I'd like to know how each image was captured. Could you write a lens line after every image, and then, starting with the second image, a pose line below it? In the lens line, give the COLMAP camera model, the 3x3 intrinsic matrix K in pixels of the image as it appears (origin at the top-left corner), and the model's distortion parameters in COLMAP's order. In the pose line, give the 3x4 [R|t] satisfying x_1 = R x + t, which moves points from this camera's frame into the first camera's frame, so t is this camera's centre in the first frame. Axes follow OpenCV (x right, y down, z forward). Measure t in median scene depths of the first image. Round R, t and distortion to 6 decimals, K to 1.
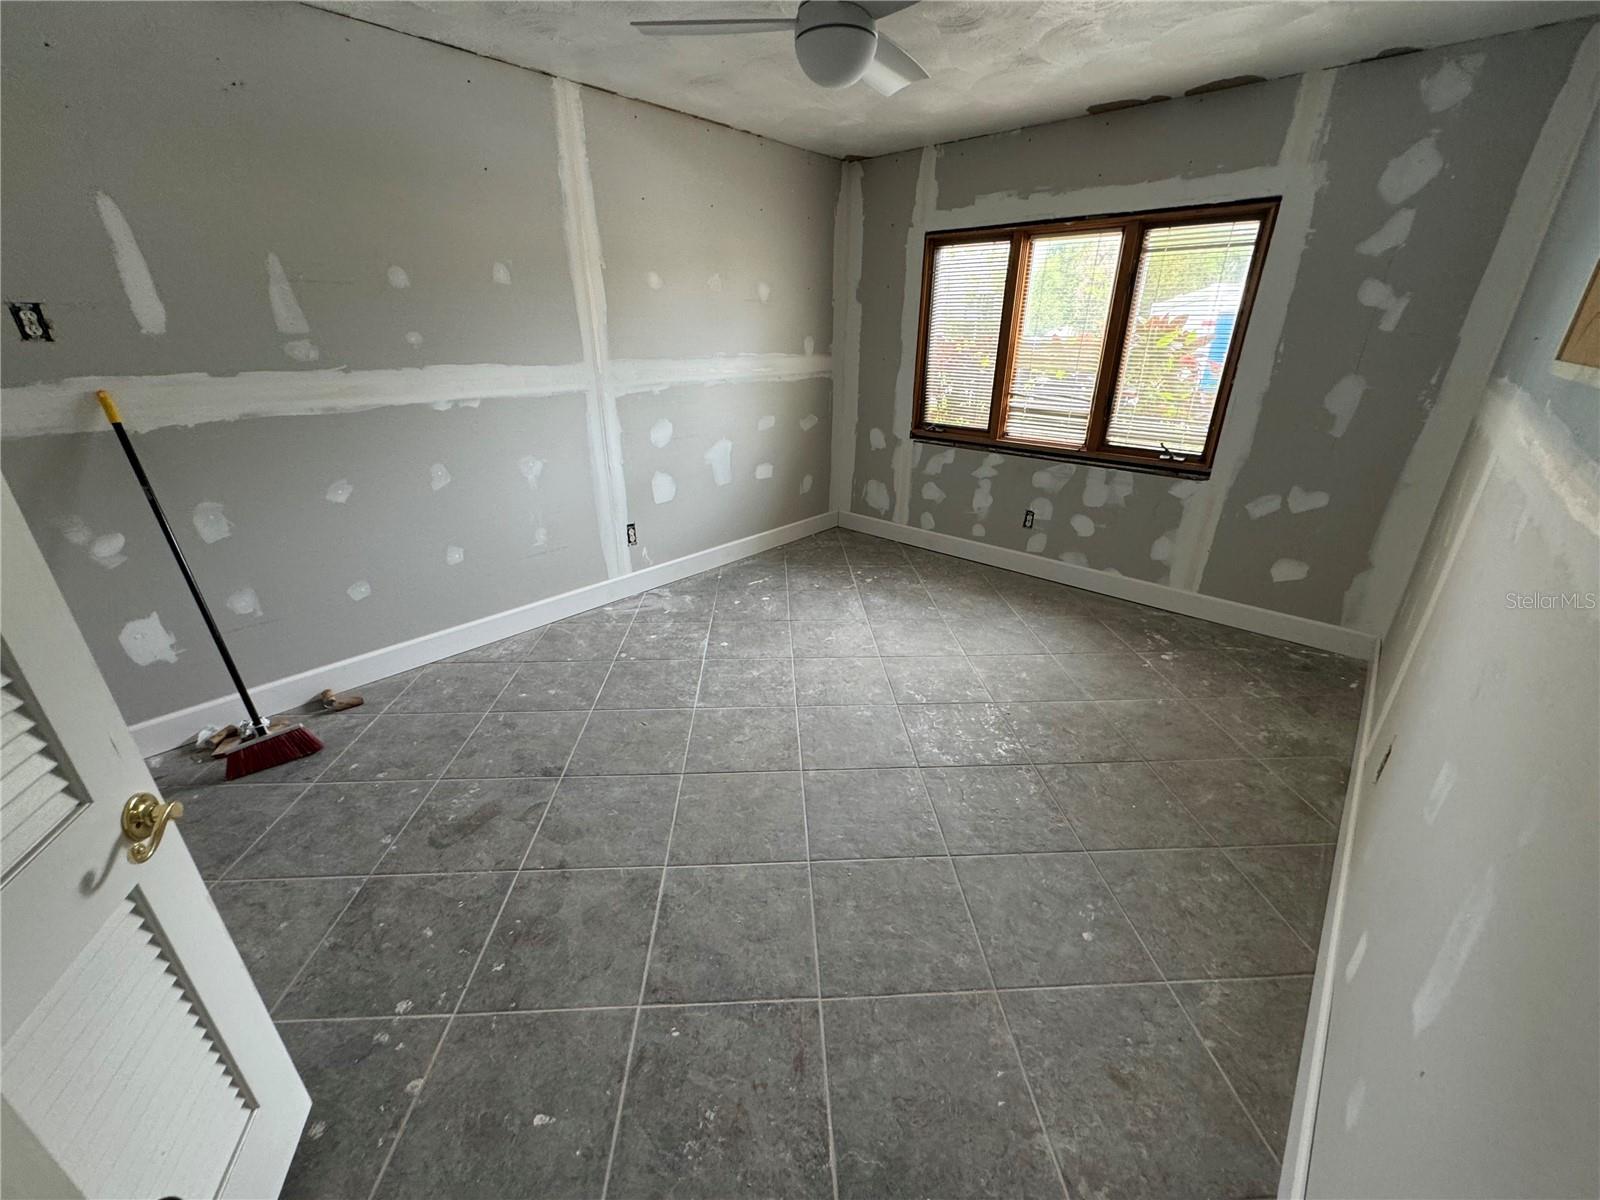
lens RADIAL K [[639.6, 0, 800.0], [0, 639.6, 600.0], [0, 0, 1]] dist [-0.001503, -0.000011]
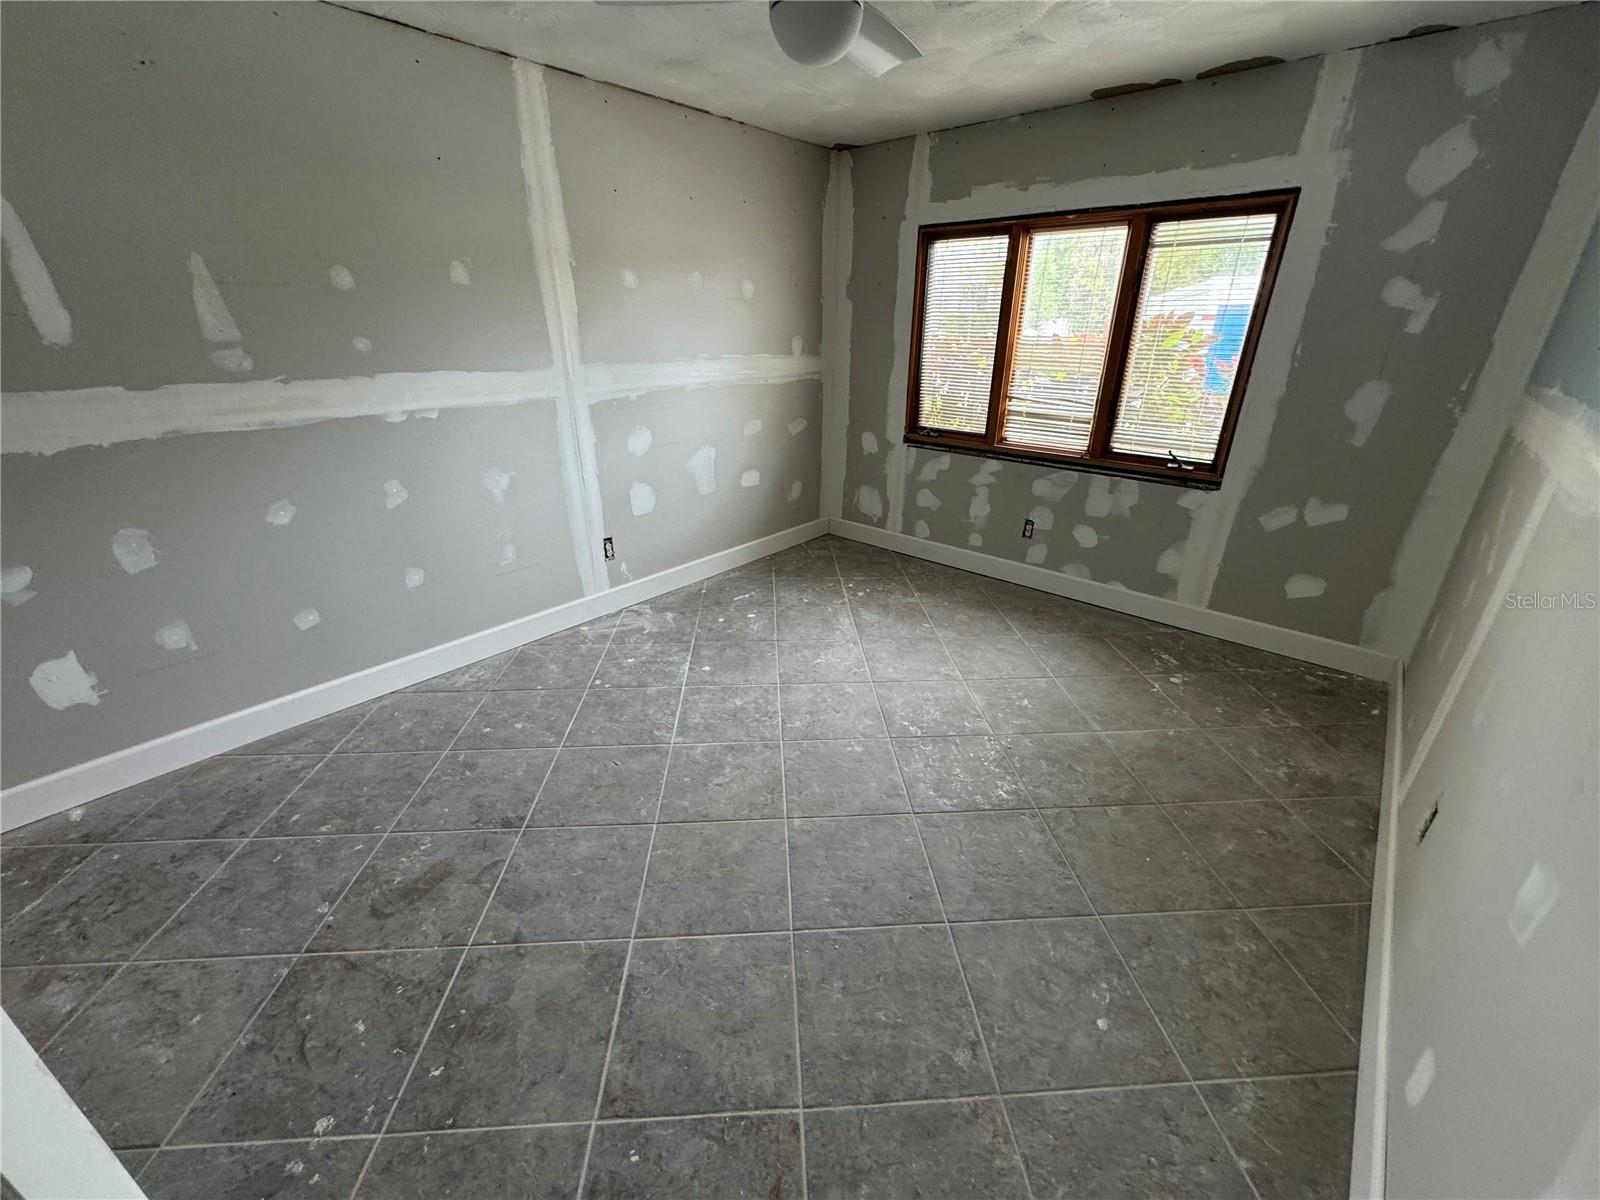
lens RADIAL K [[640.7, 0, 800.0], [0, 640.7, 600.0], [0, 0, 1]] dist [-0.001489, -0.000194]
pose [[0.999956, -0.005718, 0.007412, 0.013248], [0.005642, 0.999932, 0.010172, -0.041531], [-0.007470, -0.010130, 0.999921, 0.062381]]
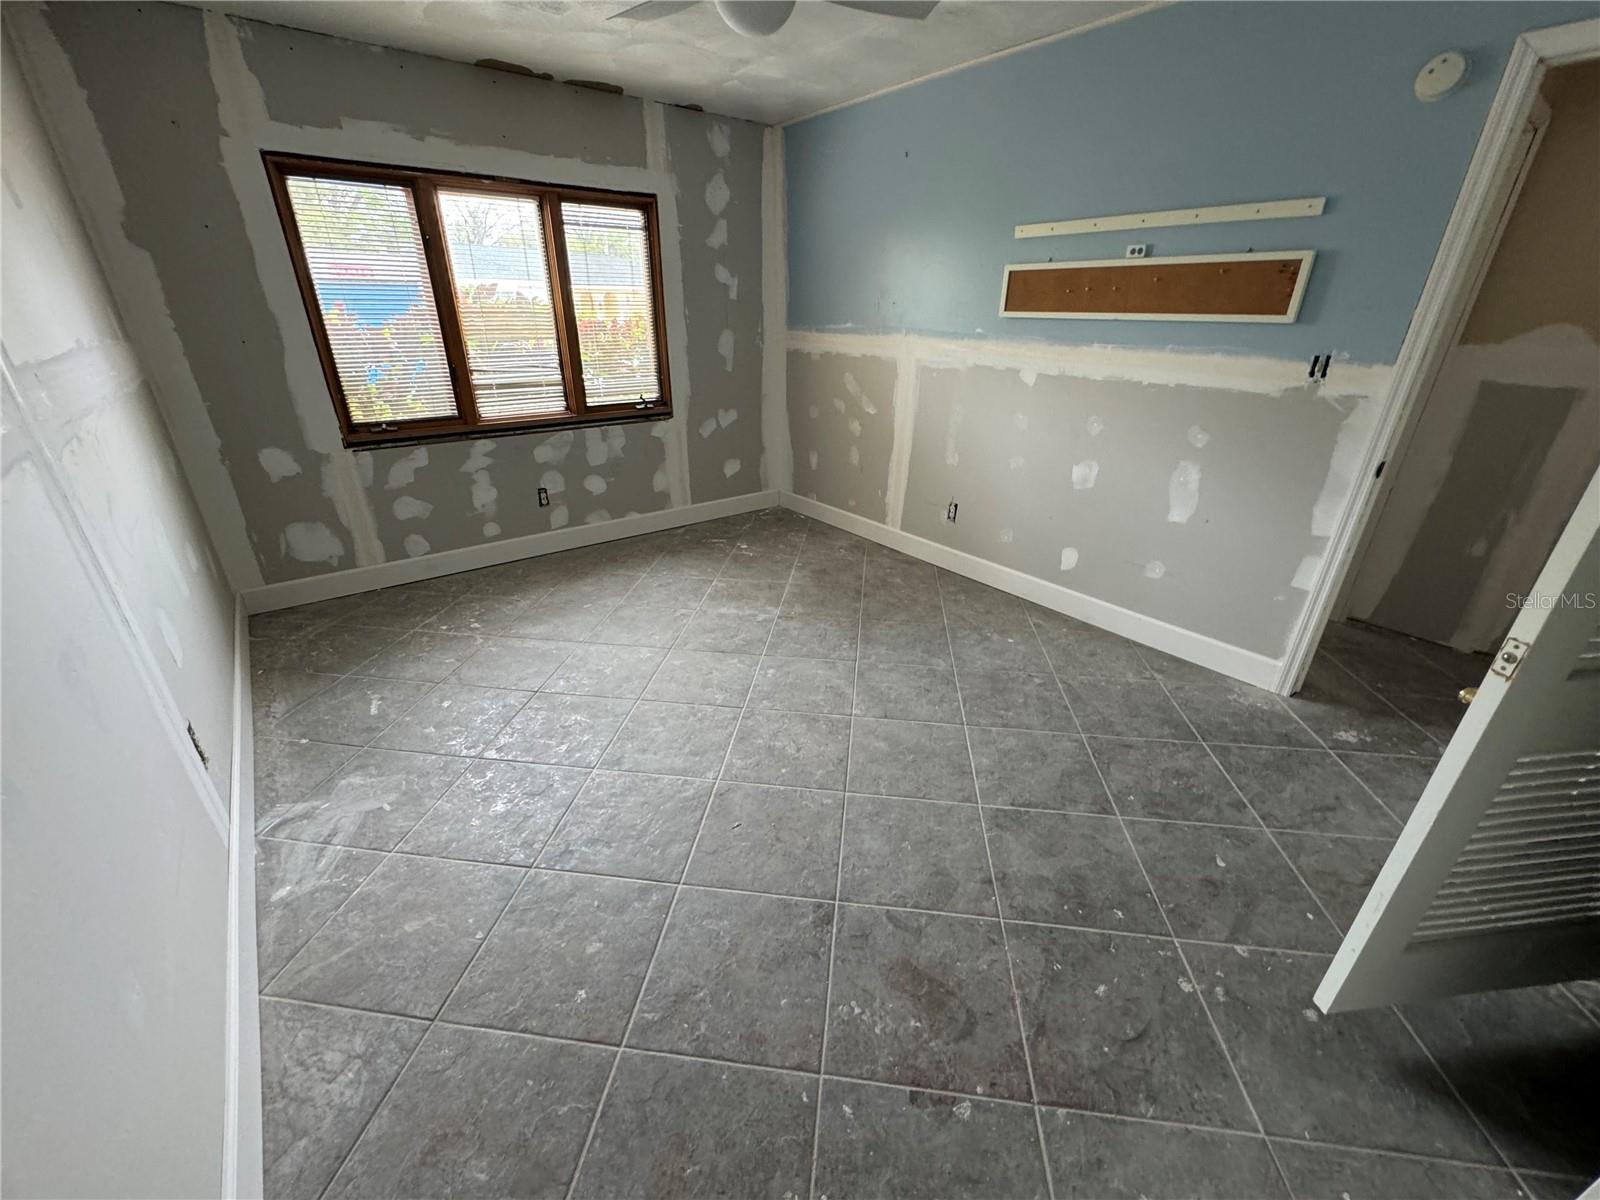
lens RADIAL K [[640.7, 0, 800.0], [0, 640.7, 600.0], [0, 0, 1]] dist [-0.001489, -0.000194]
pose [[0.168954, -0.415775, 0.893636, -0.659024], [0.379854, 0.864100, 0.330216, -0.213732], [-0.909486, 0.283660, 0.303927, 0.517906]]
